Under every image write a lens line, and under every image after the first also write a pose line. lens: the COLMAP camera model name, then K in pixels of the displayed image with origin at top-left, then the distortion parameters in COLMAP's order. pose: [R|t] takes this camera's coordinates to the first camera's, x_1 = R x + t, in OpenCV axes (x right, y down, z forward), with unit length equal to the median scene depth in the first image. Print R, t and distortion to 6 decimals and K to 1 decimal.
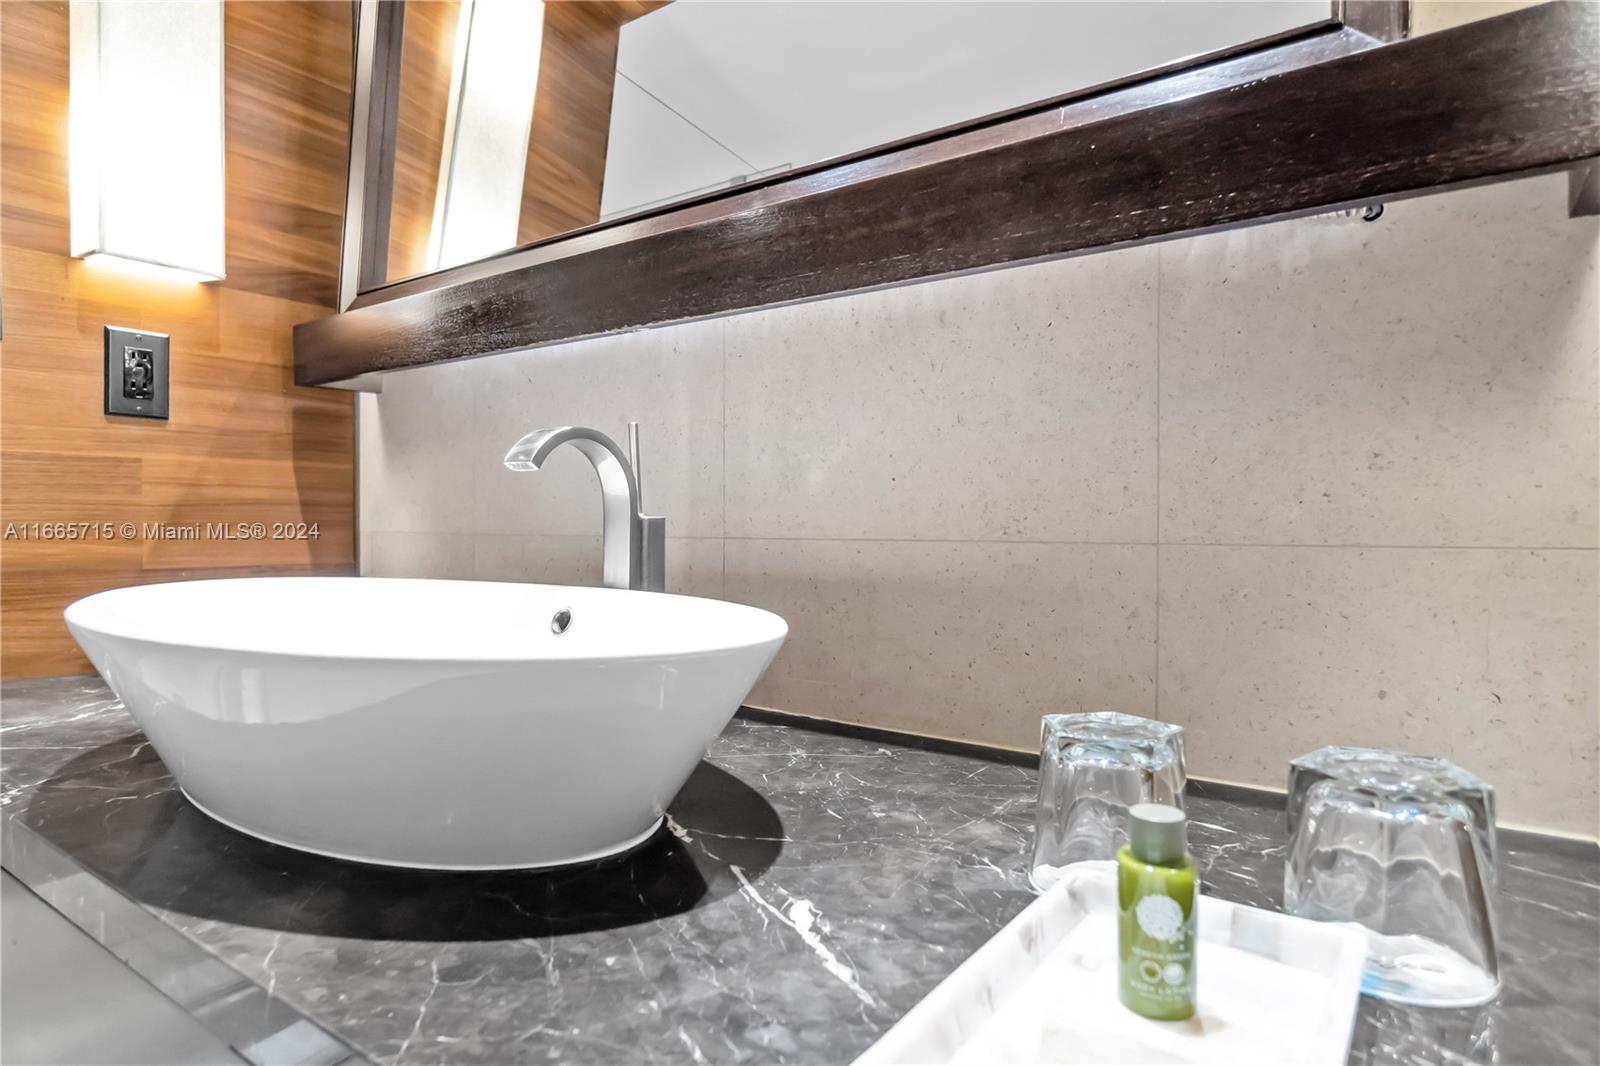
lens RADIAL K [[908.0, 0, 791.5], [0, 908.0, 531.3], [0, 0, 1]] dist [0.020446, -0.000716]
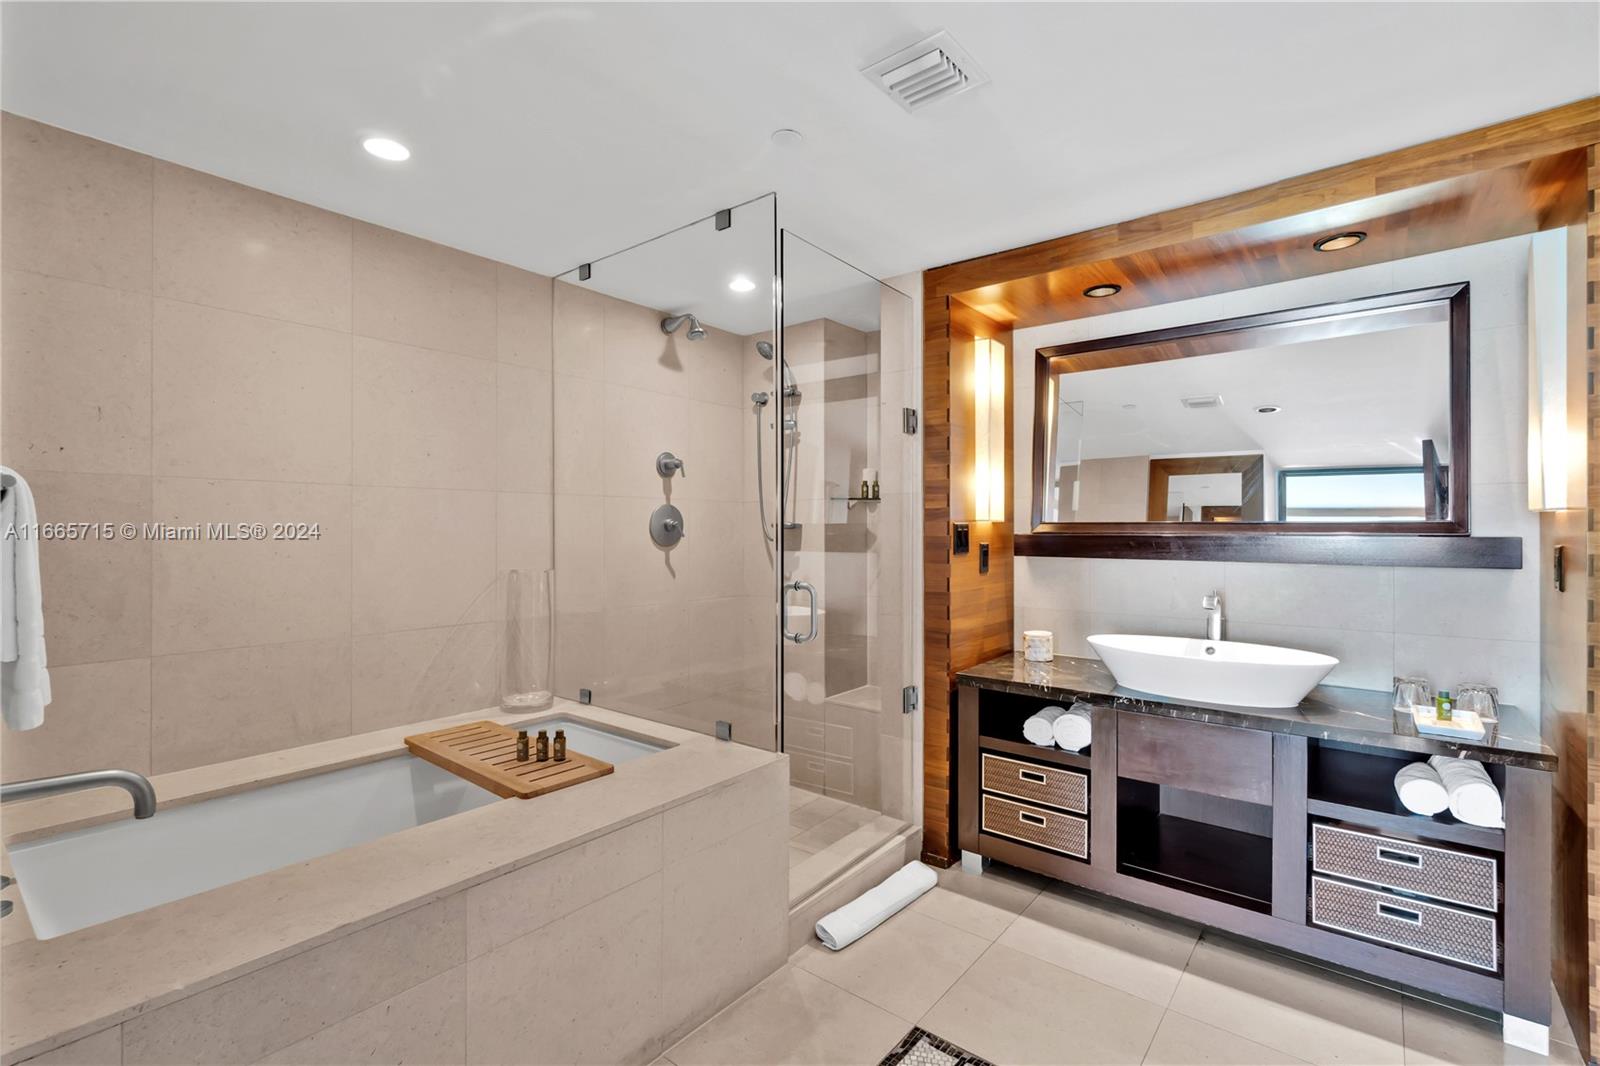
lens RADIAL K [[708.2, 0, 800.3], [0, 708.2, 529.2], [0, 0, 1]] dist [-0.015544, -0.000194]
pose [[0.999366, -0.007668, -0.034762, -2.379264], [0.007605, 0.999969, -0.001939, -0.510083], [0.034776, 0.001673, 0.999394, -2.366026]]
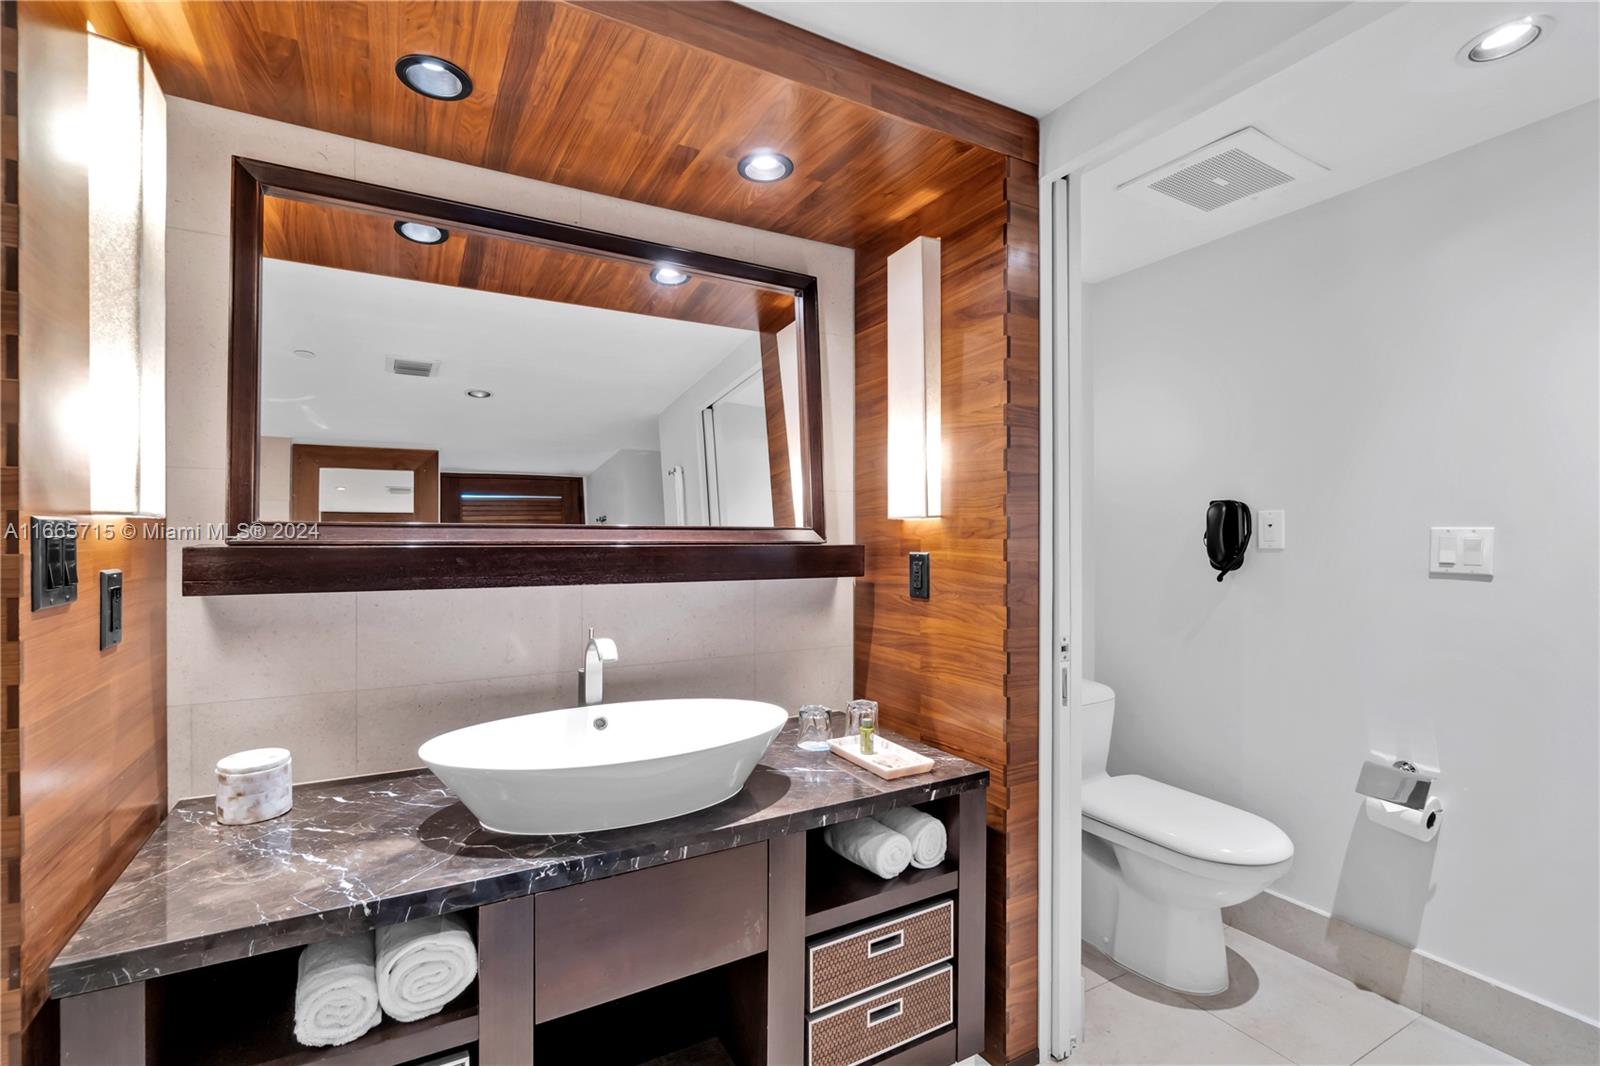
lens RADIAL K [[708.2, 0, 800.3], [0, 708.2, 529.2], [0, 0, 1]] dist [-0.015544, -0.000194]
pose [[0.396111, 0.006892, 0.918177, -2.300775], [0.003547, 0.999953, -0.009035, -0.502739], [-0.918196, 0.006835, 0.396068, -0.220125]]
